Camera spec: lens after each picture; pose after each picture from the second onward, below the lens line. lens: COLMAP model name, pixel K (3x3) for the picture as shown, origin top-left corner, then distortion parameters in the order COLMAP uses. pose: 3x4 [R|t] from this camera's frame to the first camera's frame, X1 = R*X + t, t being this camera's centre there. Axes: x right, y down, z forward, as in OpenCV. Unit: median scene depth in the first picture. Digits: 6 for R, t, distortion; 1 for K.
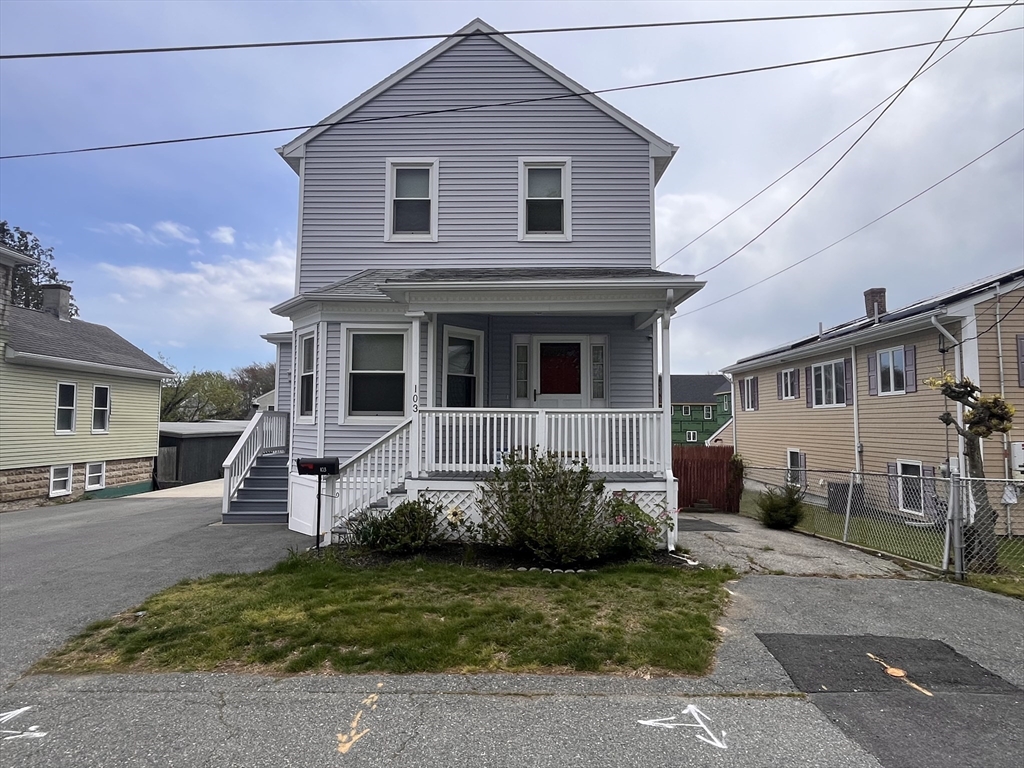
lens RADIAL K [[602.9, 0, 514.2], [0, 602.9, 392.2], [0, 0, 1]] dist [0.000877, -0.001146]
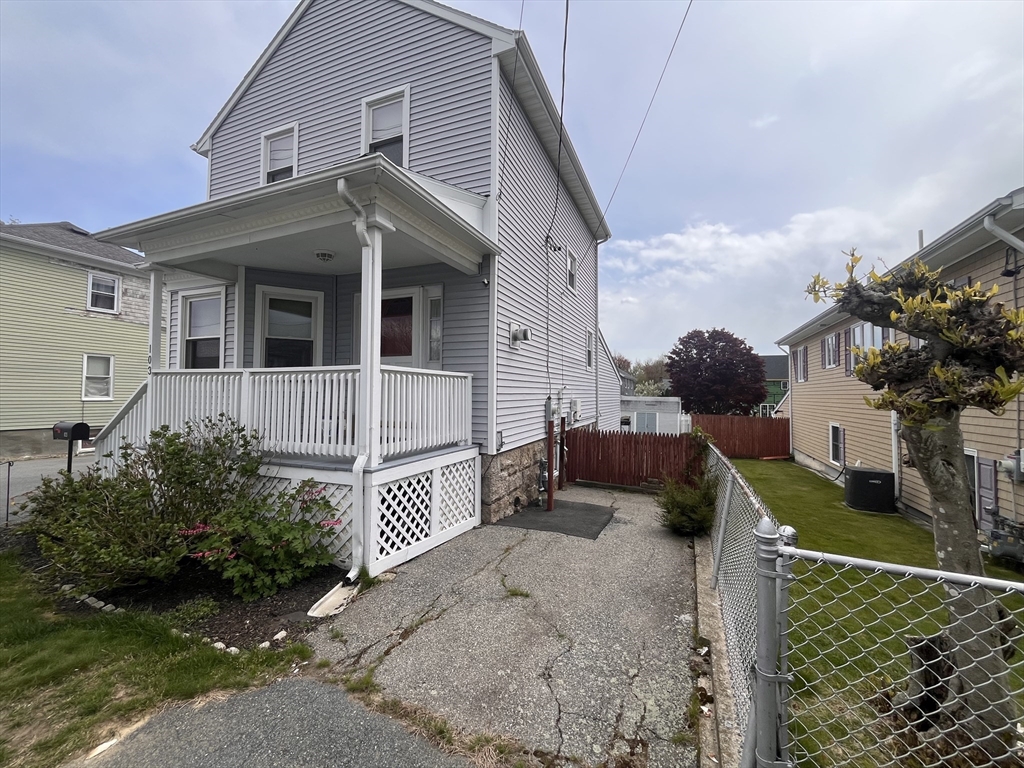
lens RADIAL K [[409.3, 0, 517.7], [0, 409.3, 388.6], [0, 0, 1]] dist [-0.002573, 0.000139]
pose [[0.931892, 0.000022, -0.362737, 0.451045], [0.012577, 0.999397, 0.032369, 0.032083], [0.362519, -0.034727, 0.931329, 0.491925]]
